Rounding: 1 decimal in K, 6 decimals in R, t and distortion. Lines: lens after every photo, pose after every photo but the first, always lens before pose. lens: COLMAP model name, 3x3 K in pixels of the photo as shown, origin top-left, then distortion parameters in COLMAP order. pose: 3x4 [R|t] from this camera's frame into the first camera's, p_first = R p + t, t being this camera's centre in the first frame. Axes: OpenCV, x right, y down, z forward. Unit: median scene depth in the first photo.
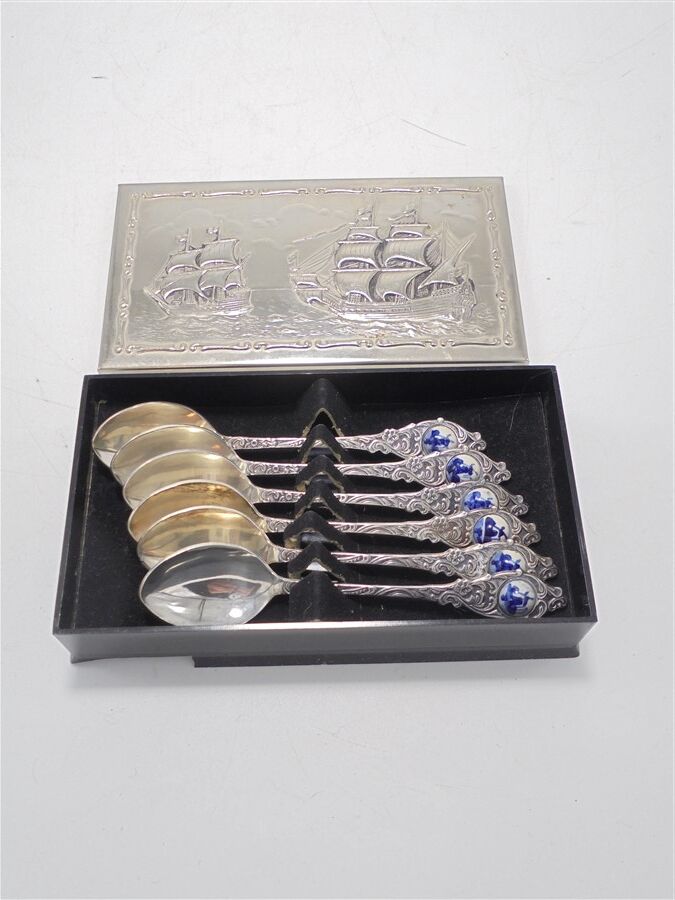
lens RADIAL K [[891.9, 0, 337.5], [0, 891.9, 450.0], [0, 0, 1]] dist [-0.053349, -0.000713]
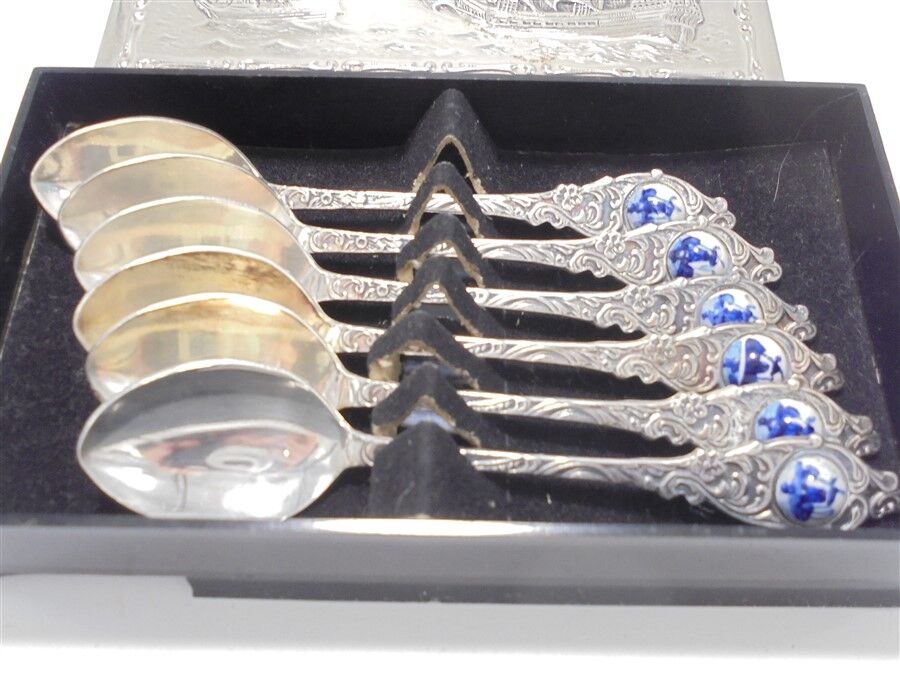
lens RADIAL K [[891.9, 0, 450.0], [0, 891.9, 337.5], [0, 0, 1]] dist [-0.053349, -0.000713]
pose [[0.999123, 0.039107, -0.014933, -0.003679], [-0.039409, 0.999013, -0.020486, 0.092360], [0.014117, 0.021057, 0.999679, 0.459789]]
